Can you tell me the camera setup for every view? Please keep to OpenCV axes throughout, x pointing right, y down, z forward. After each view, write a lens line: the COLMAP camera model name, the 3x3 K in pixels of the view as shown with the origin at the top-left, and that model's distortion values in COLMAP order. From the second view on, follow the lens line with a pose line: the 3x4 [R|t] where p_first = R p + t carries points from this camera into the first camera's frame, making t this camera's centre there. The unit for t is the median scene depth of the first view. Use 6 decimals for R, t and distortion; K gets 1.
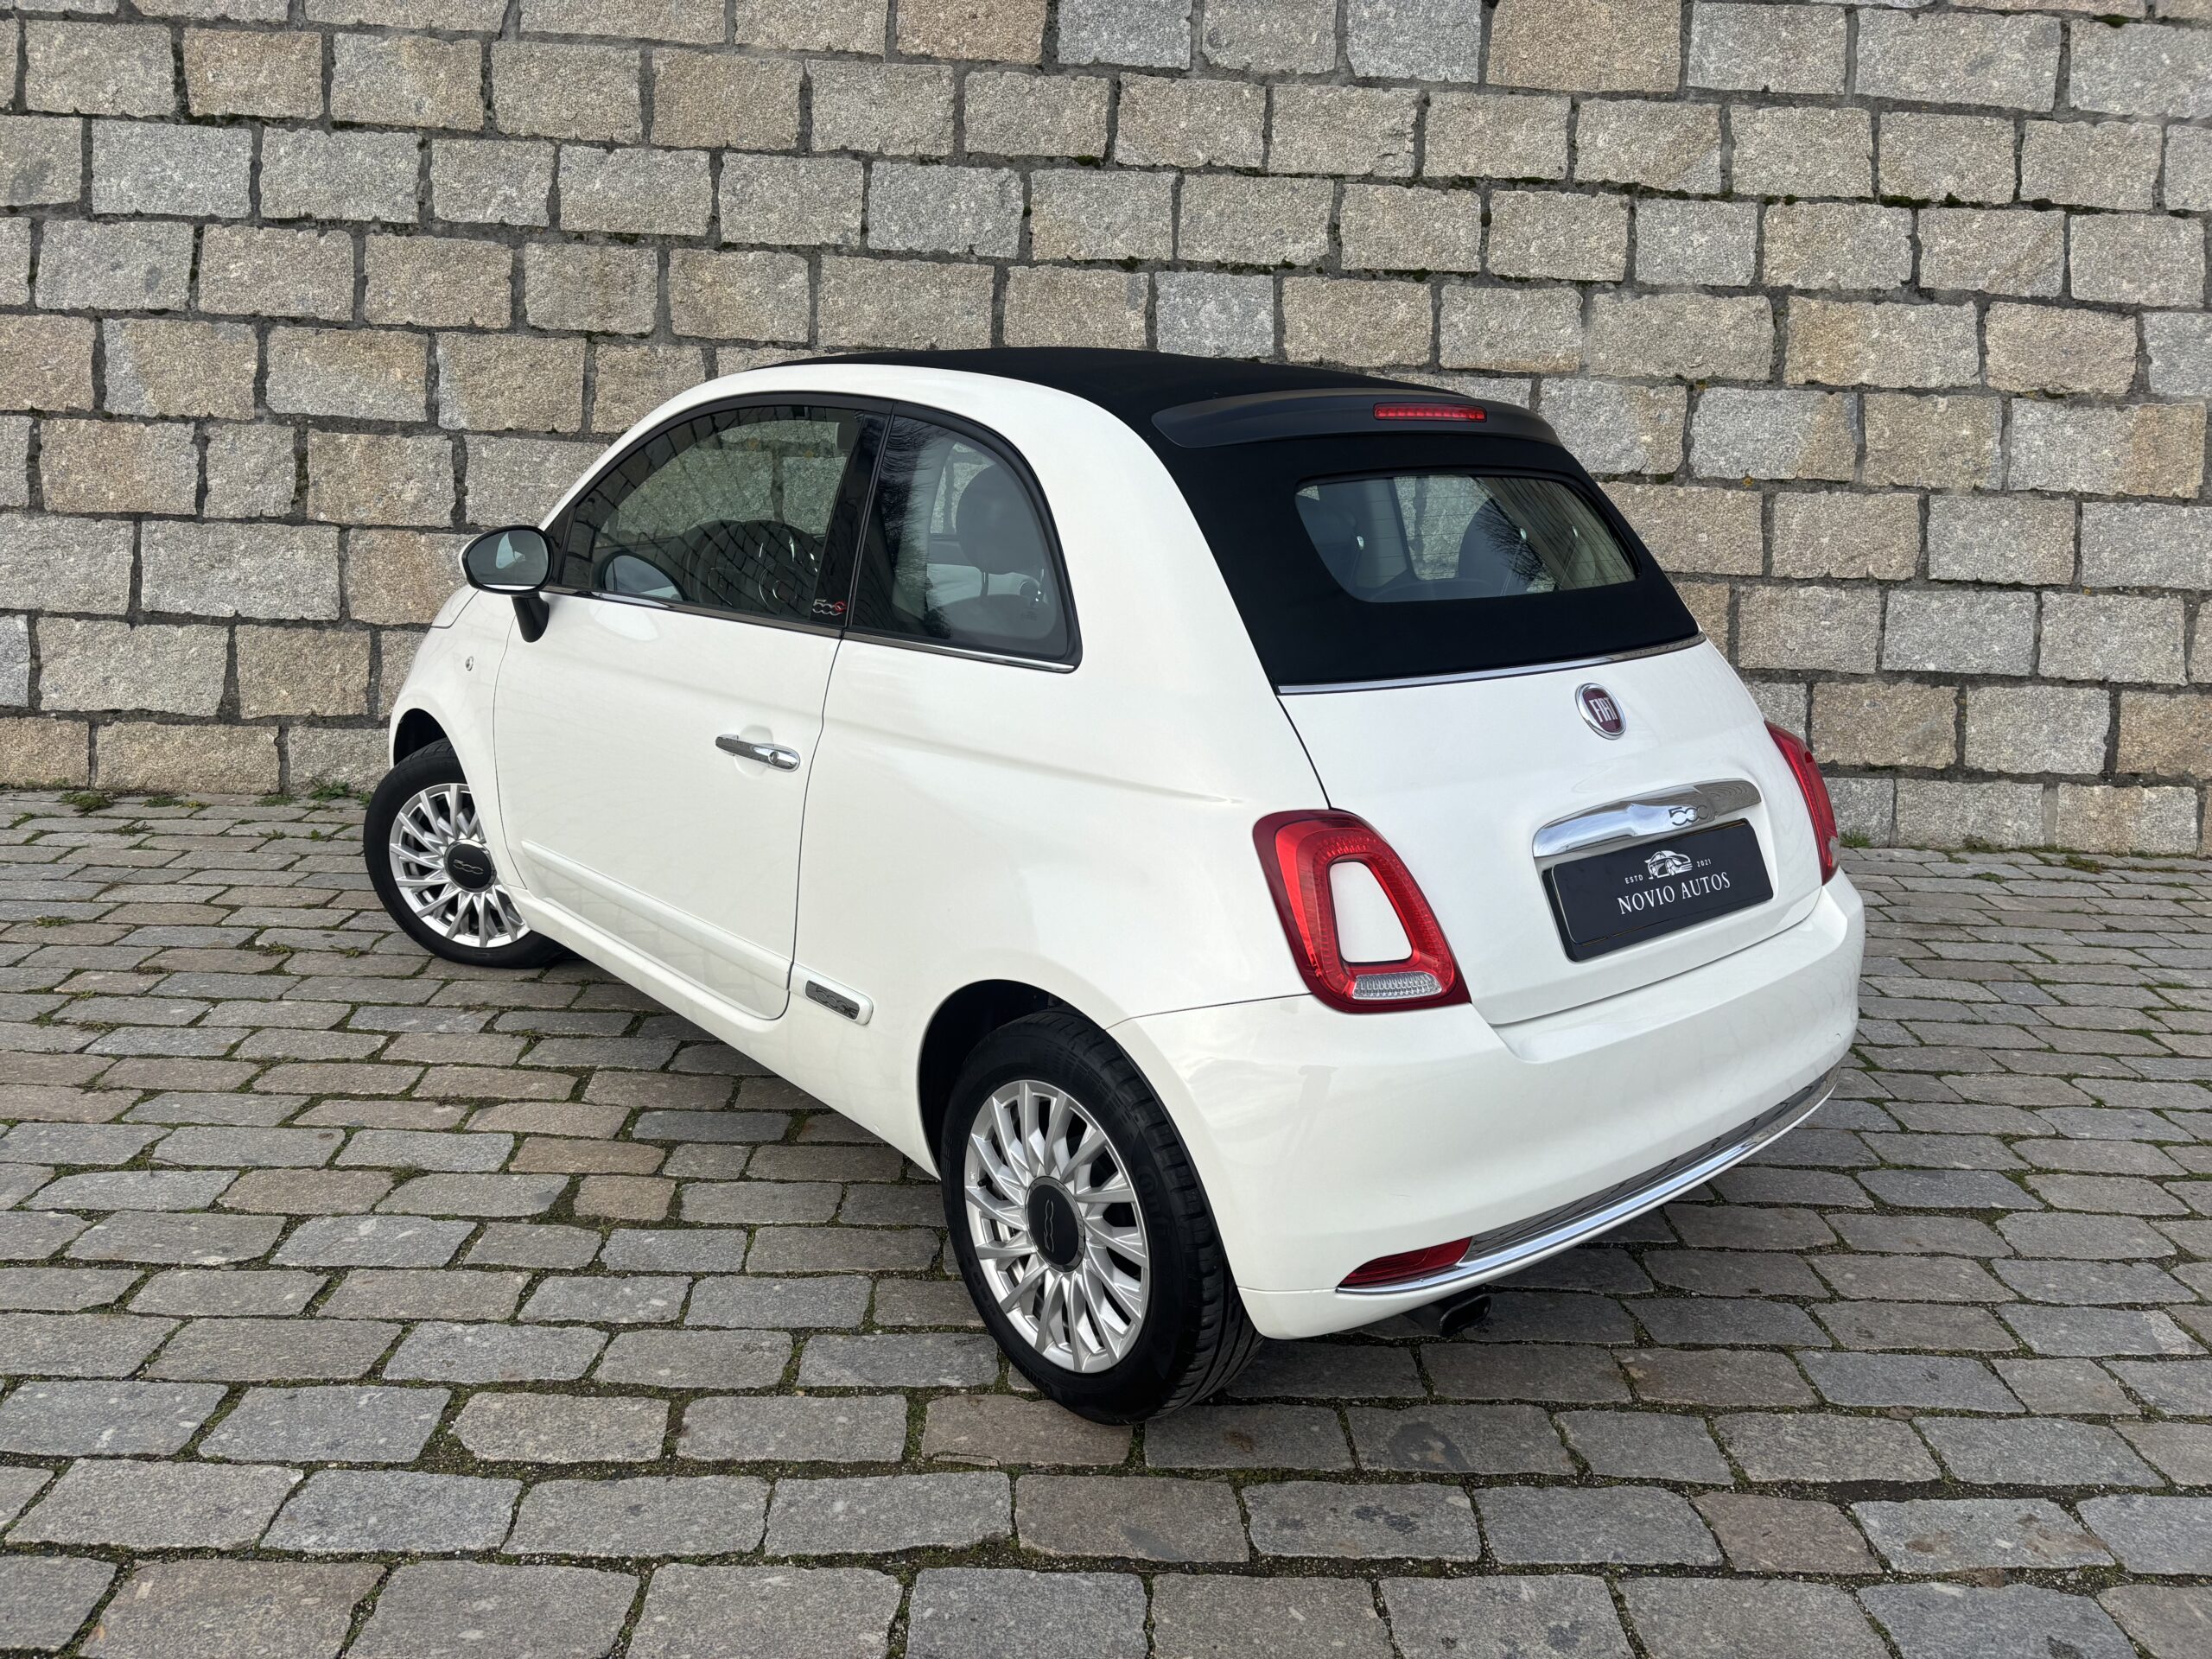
lens RADIAL K [[1678.2, 0, 1101.7], [0, 1678.2, 834.5], [0, 0, 1]] dist [0.046353, -0.048389]
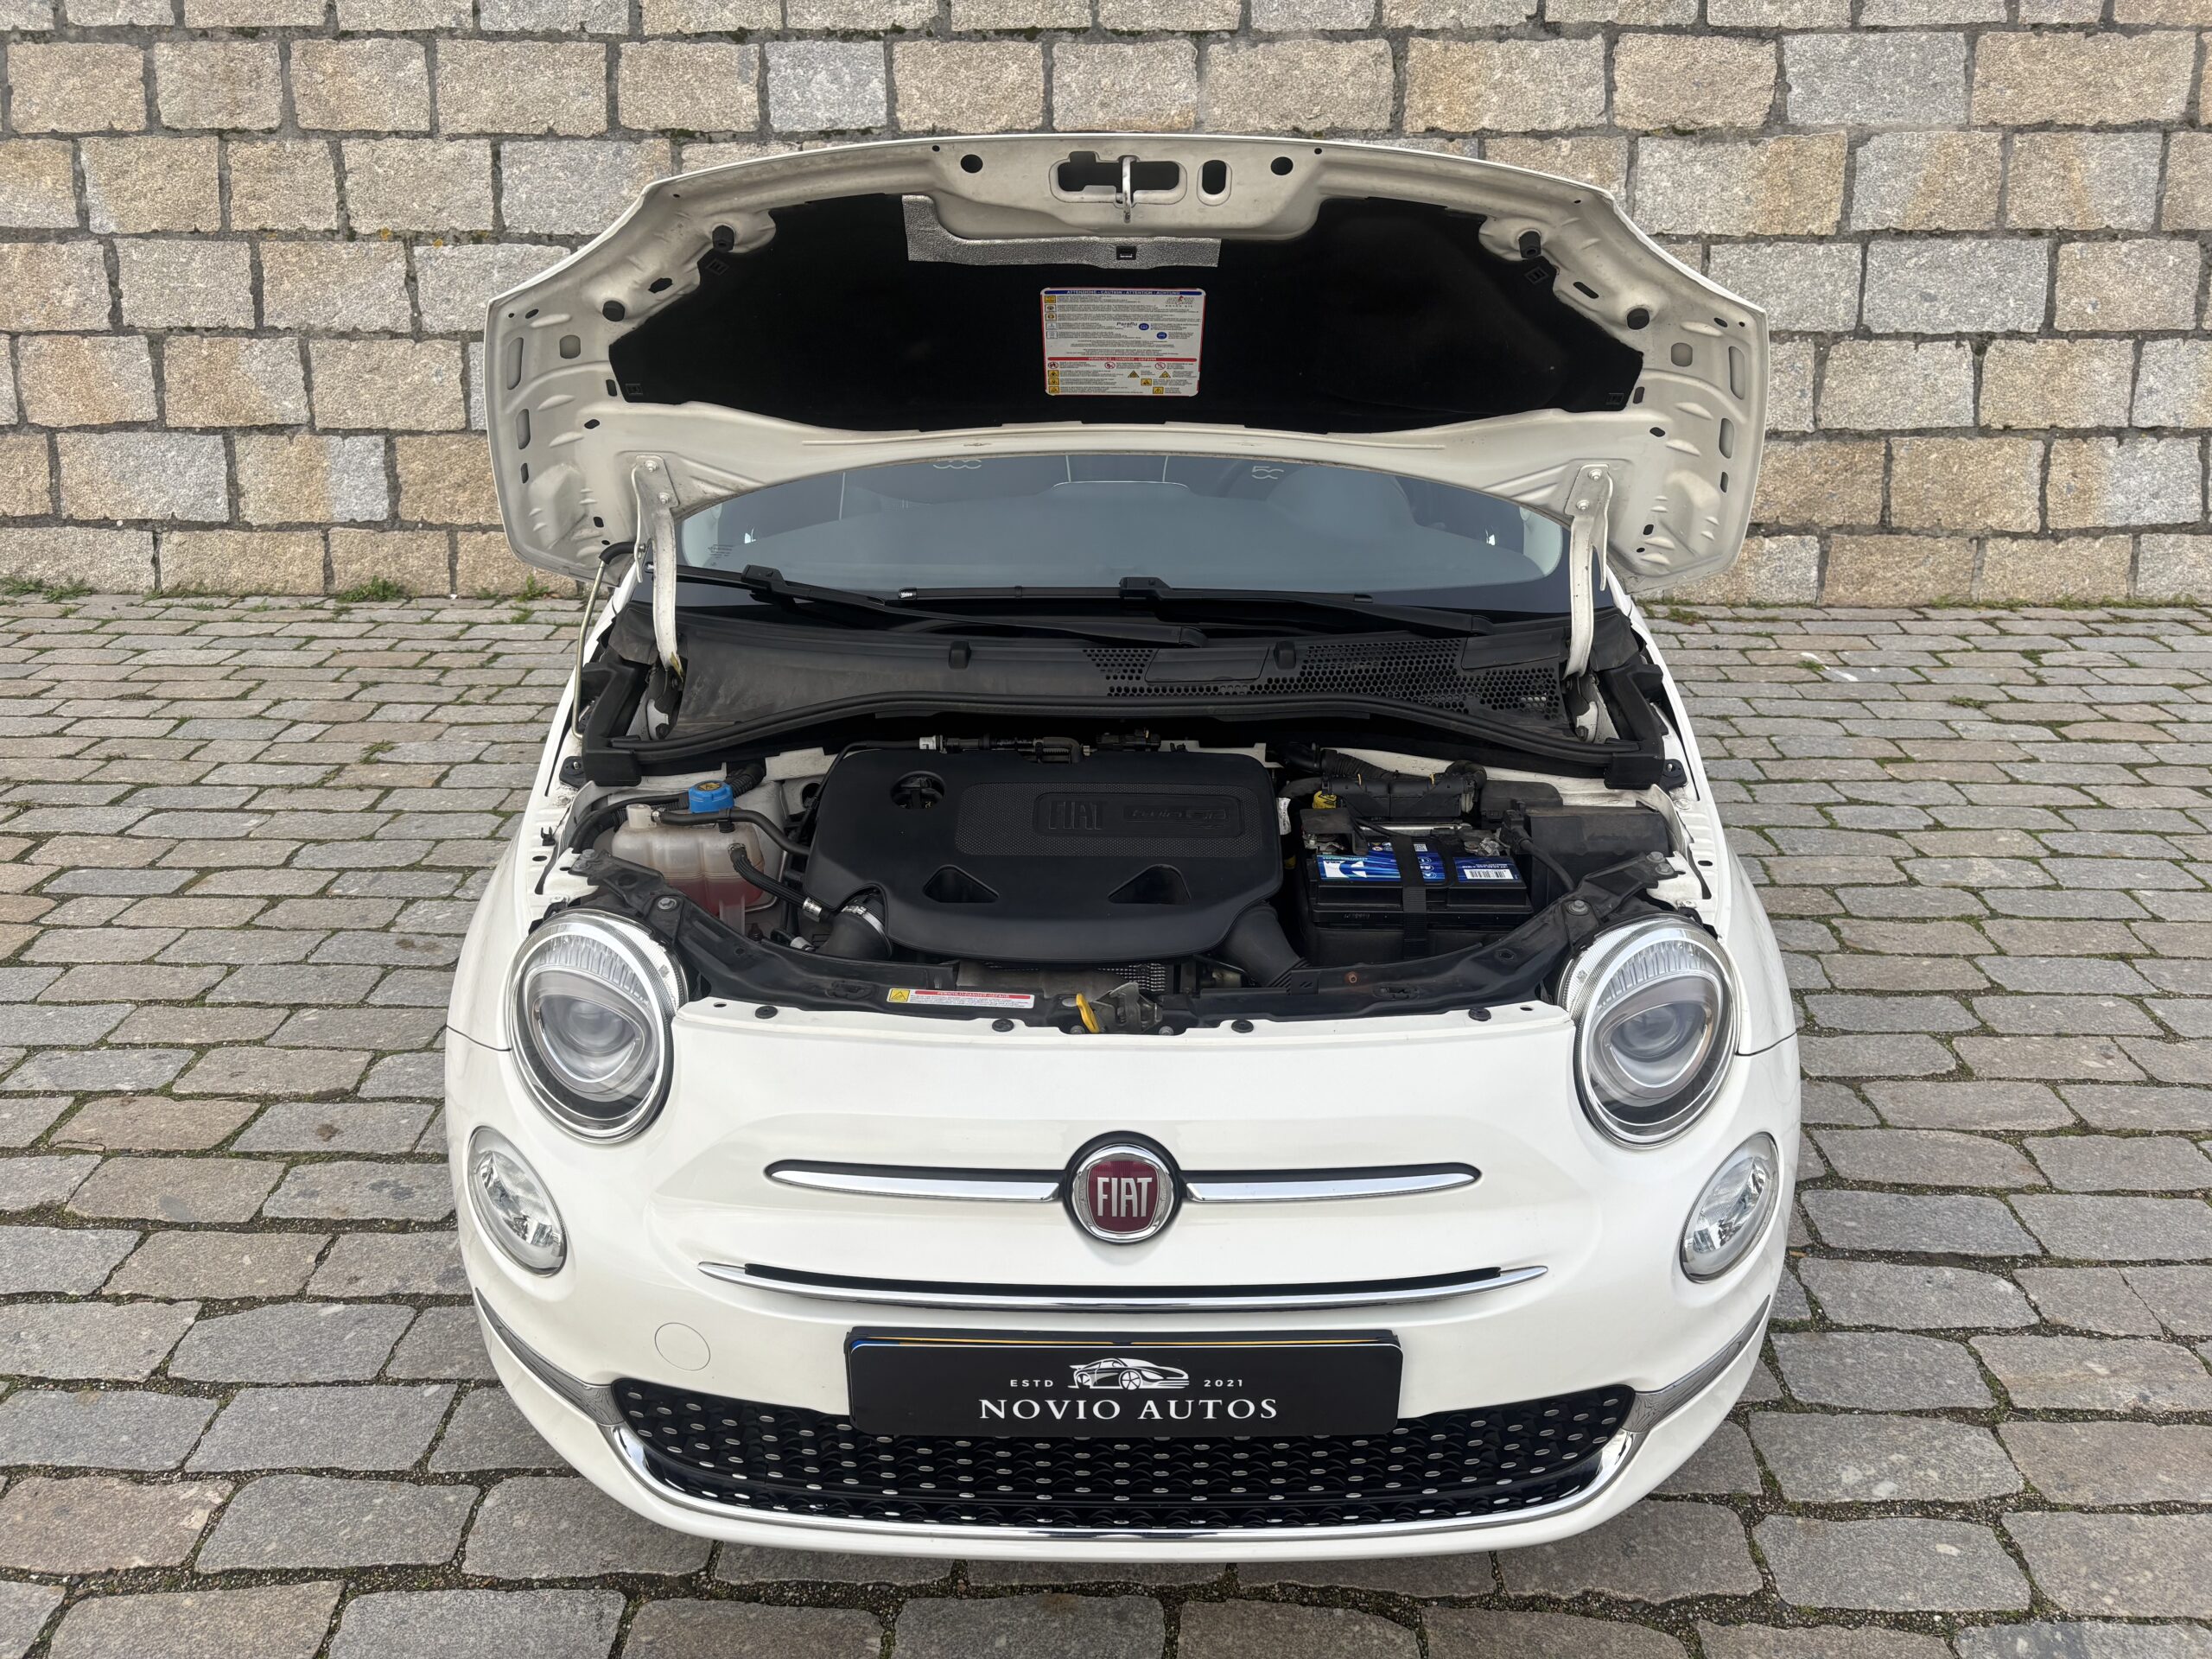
lens RADIAL K [[1678.2, 0, 1097.7], [0, 1678.2, 837.8], [0, 0, 1]] dist [0.046353, -0.048389]
pose [[0.997249, -0.014935, -0.072603, 0.293012], [0.024693, 0.990481, 0.135419, 0.003377], [0.069889, -0.136839, 0.988125, -0.044101]]
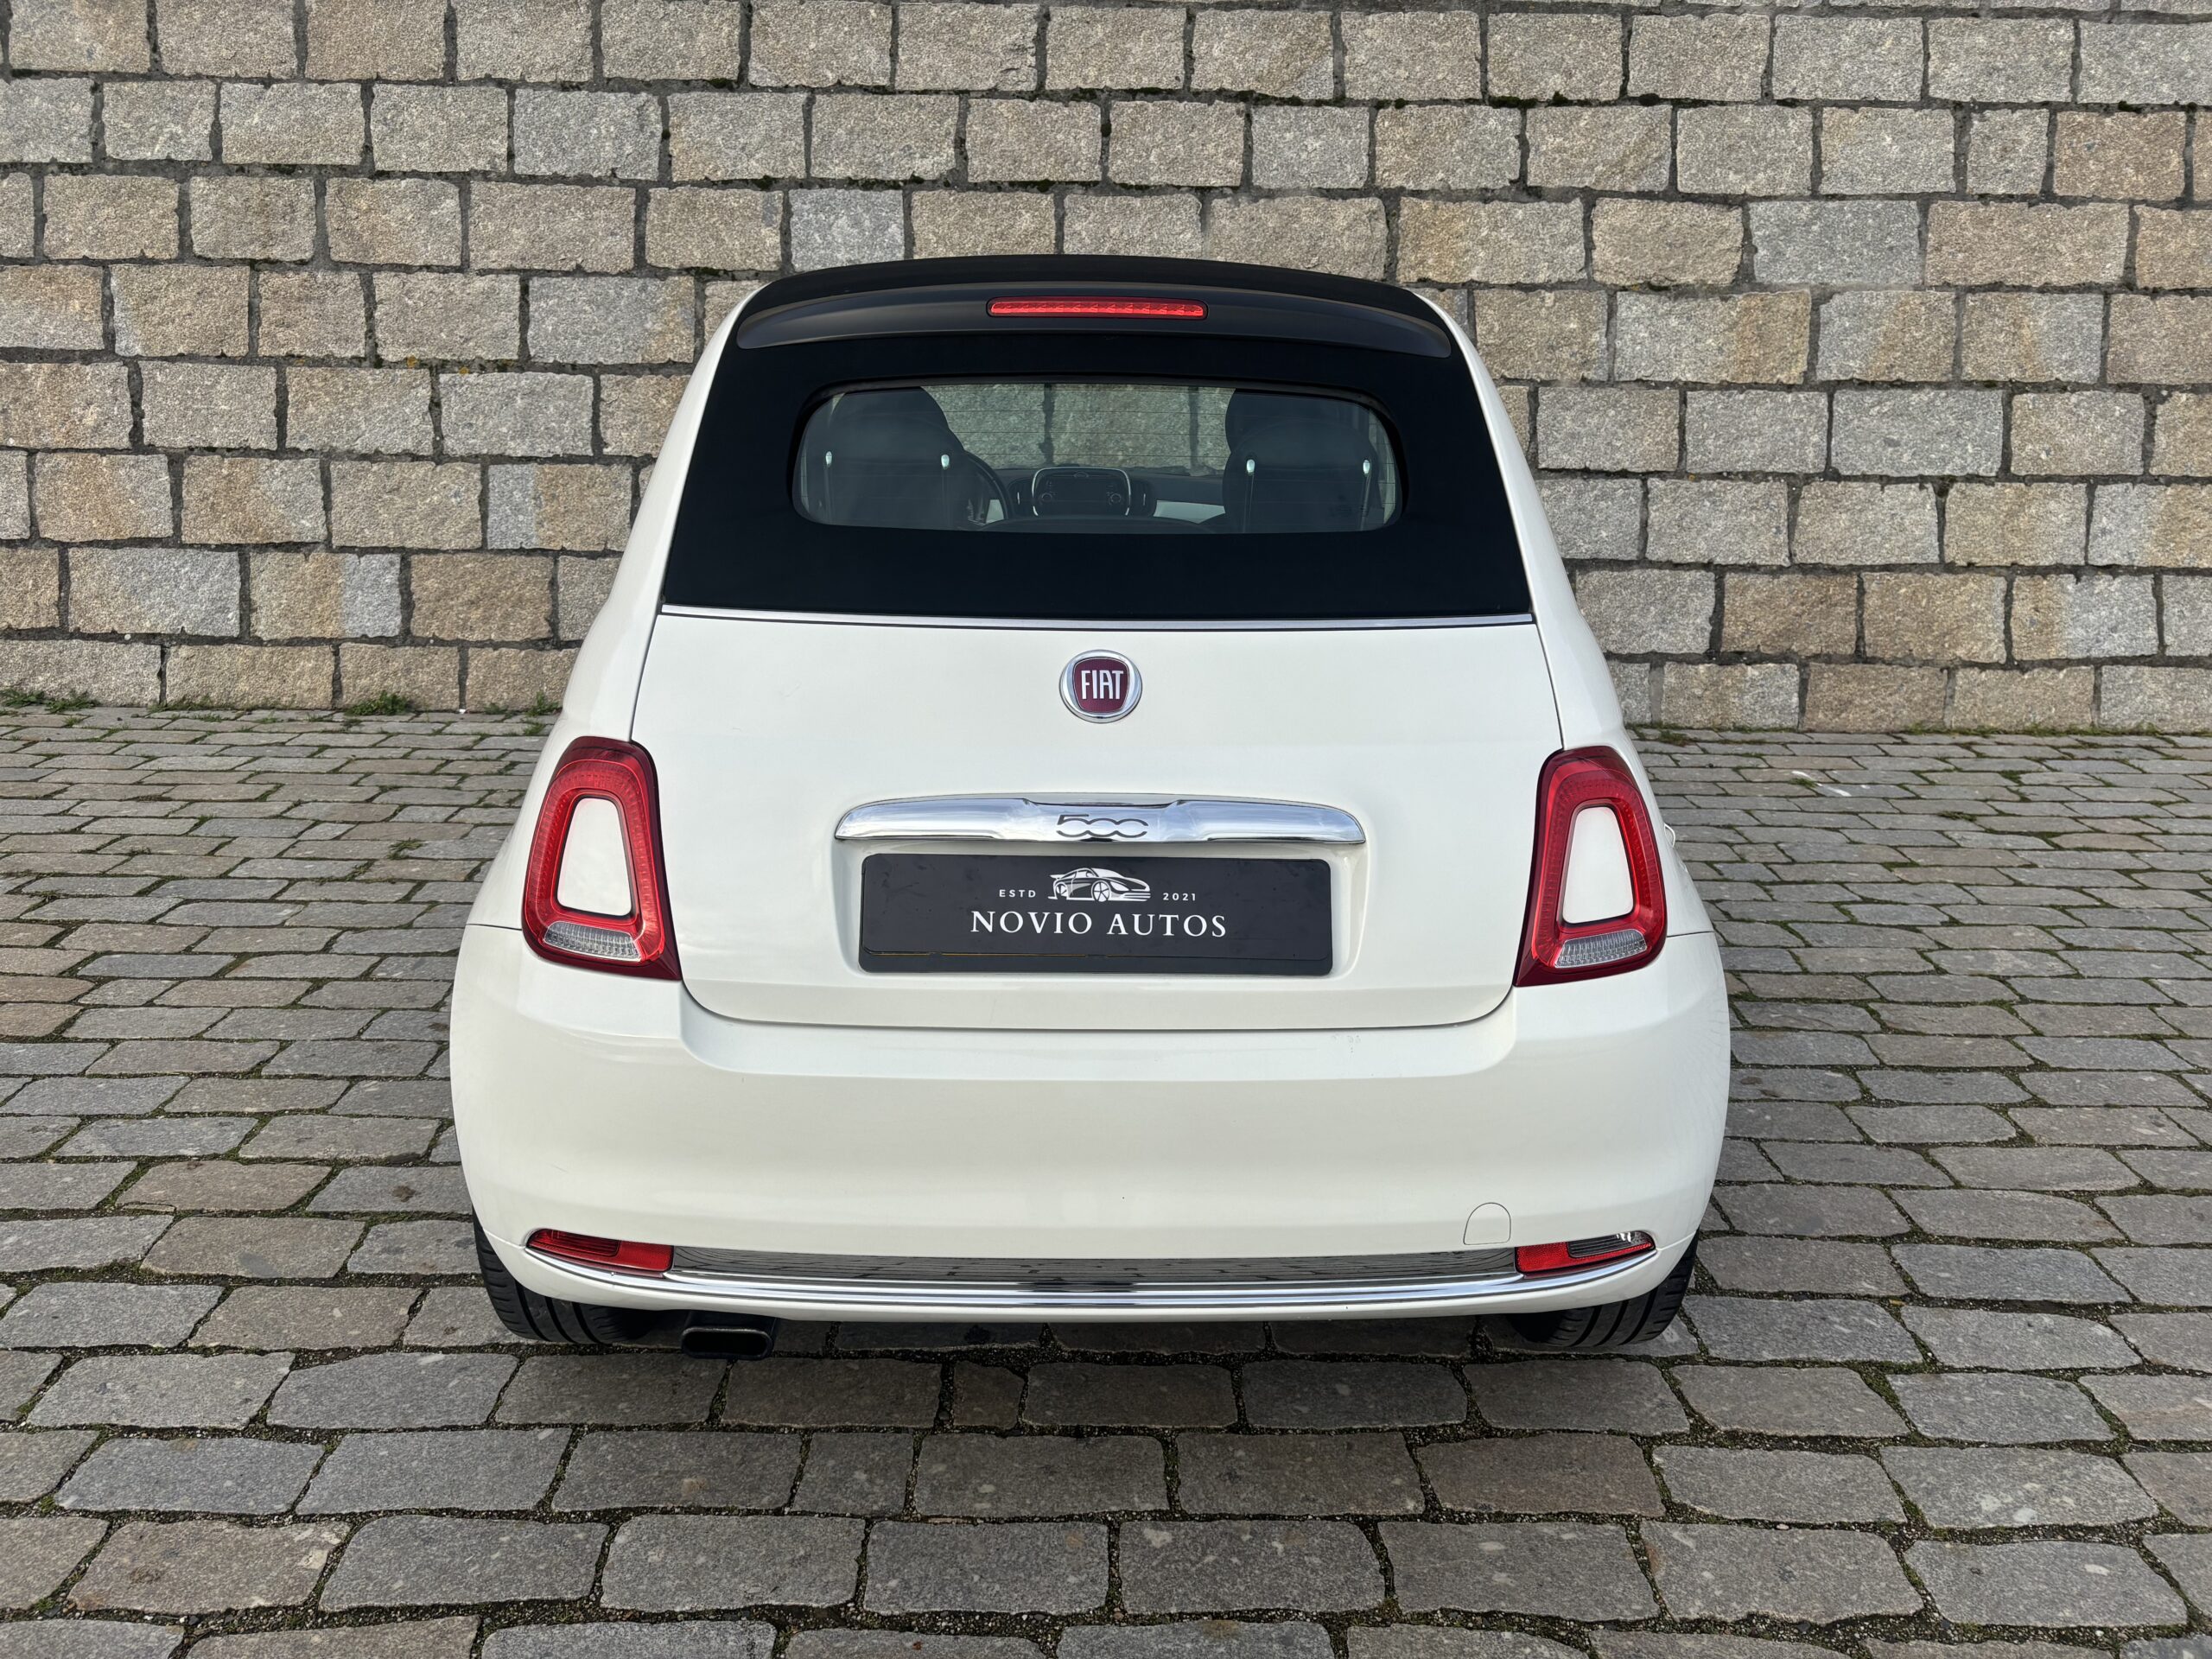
lens RADIAL K [[1678.2, 0, 1091.7], [0, 1678.2, 836.0], [0, 0, 1]] dist [0.046353, -0.048389]
pose [[0.999314, -0.016073, -0.033363, 0.246800], [0.017292, 0.999182, 0.036566, 0.032796], [0.032748, -0.037118, 0.998774, -0.057139]]
